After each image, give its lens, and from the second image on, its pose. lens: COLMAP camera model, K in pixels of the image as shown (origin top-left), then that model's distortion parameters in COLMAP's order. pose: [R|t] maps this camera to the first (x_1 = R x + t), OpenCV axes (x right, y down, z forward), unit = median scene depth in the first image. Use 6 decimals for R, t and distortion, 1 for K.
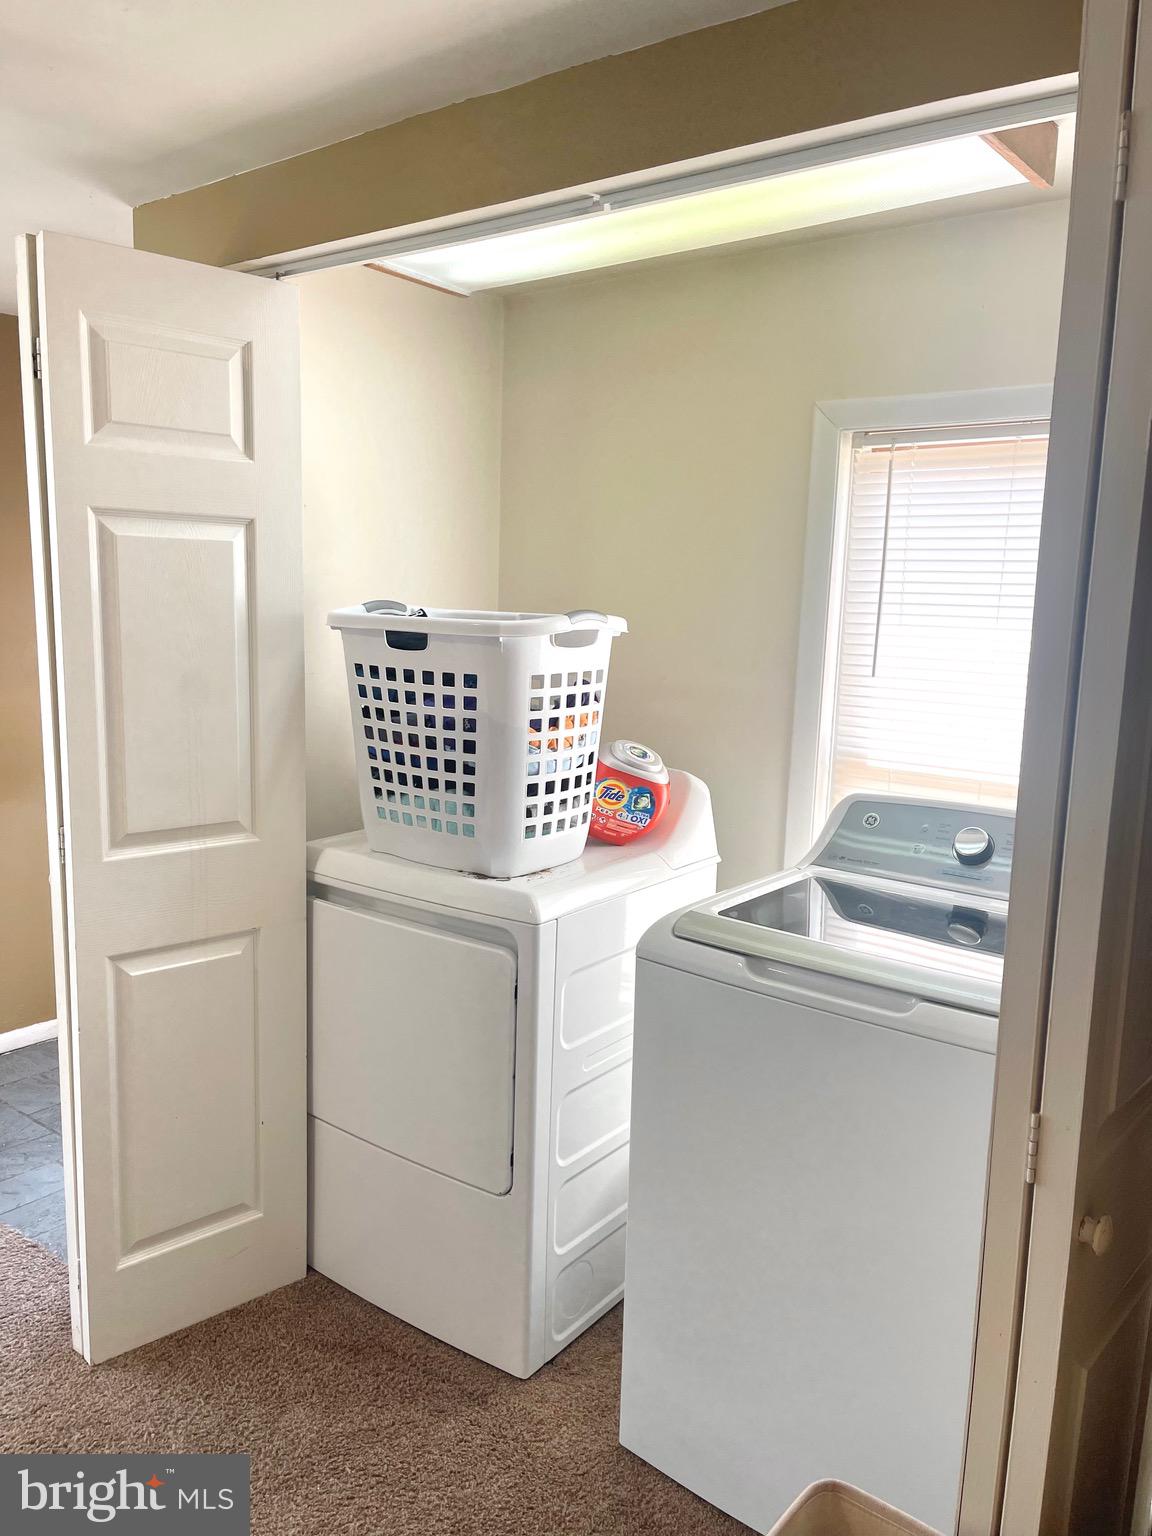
lens RADIAL K [[1162.8, 0, 578.6], [0, 1162.8, 775.3], [0, 0, 1]] dist [0.068097, -0.090042]
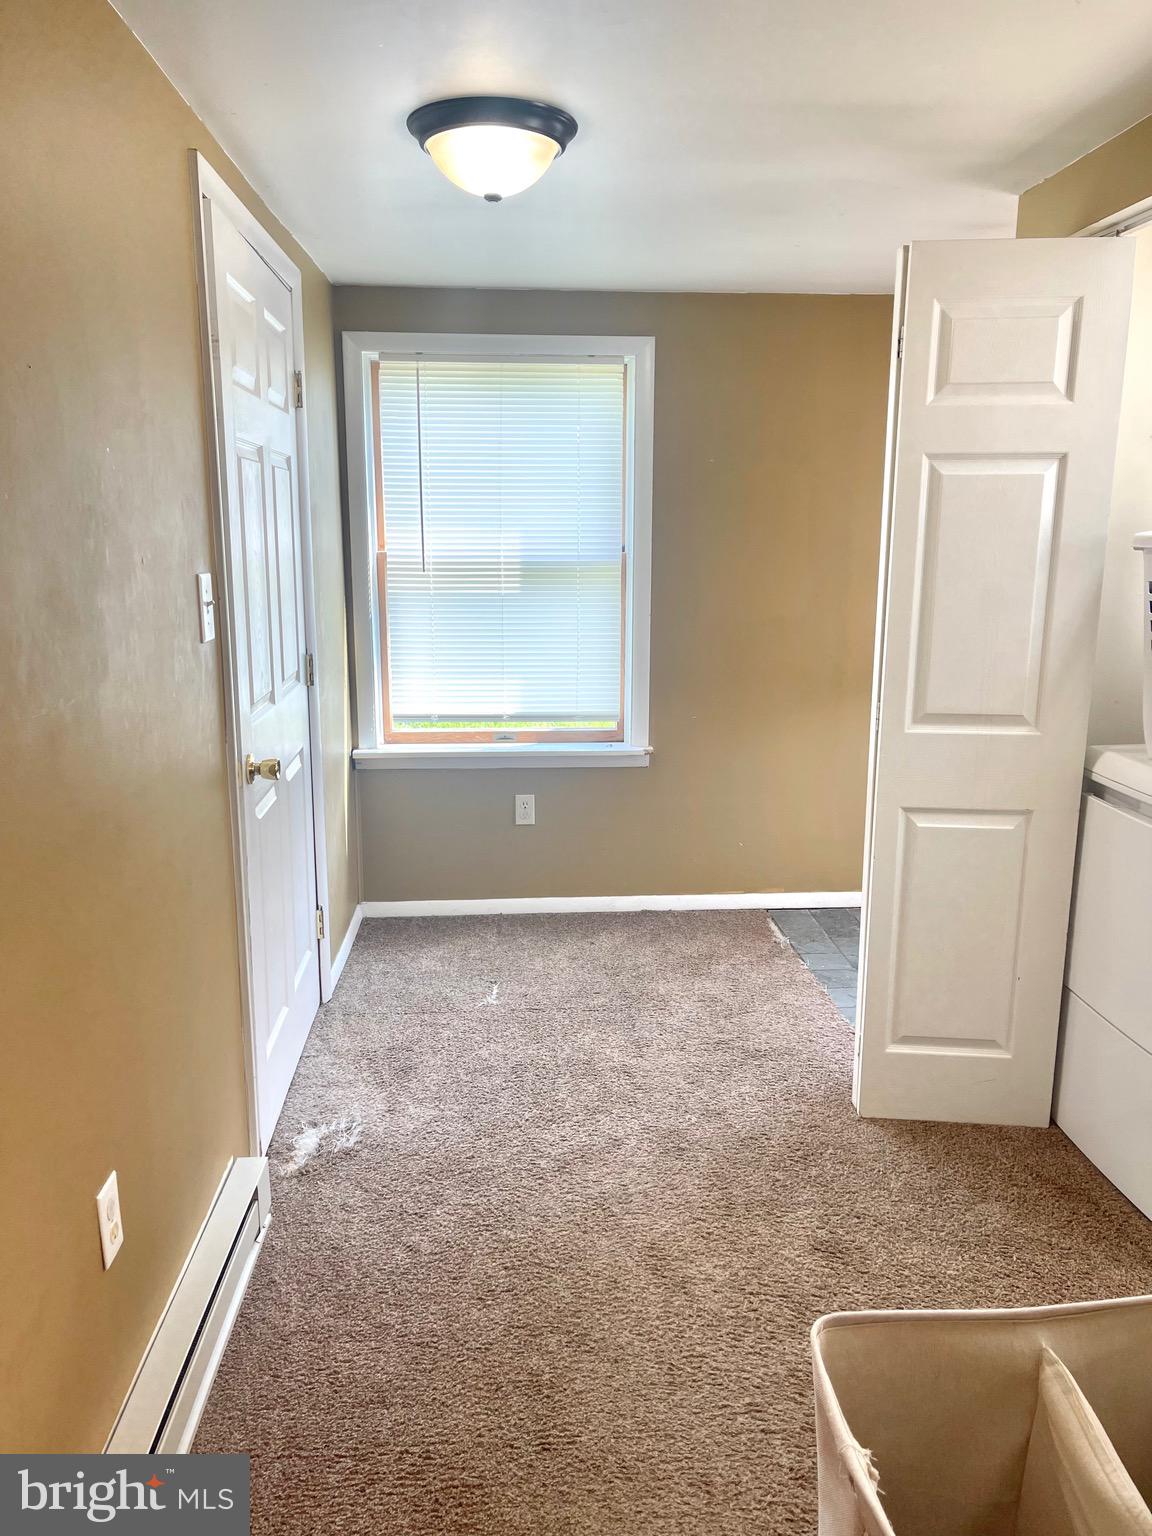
lens RADIAL K [[1162.8, 0, 577.0], [0, 1162.8, 763.4], [0, 0, 1]] dist [0.068097, -0.090042]
pose [[0.675499, 0.126627, -0.726406, 0.273969], [-0.103843, 0.991663, 0.076301, 0.044650], [0.730012, 0.023891, 0.683017, -0.131123]]
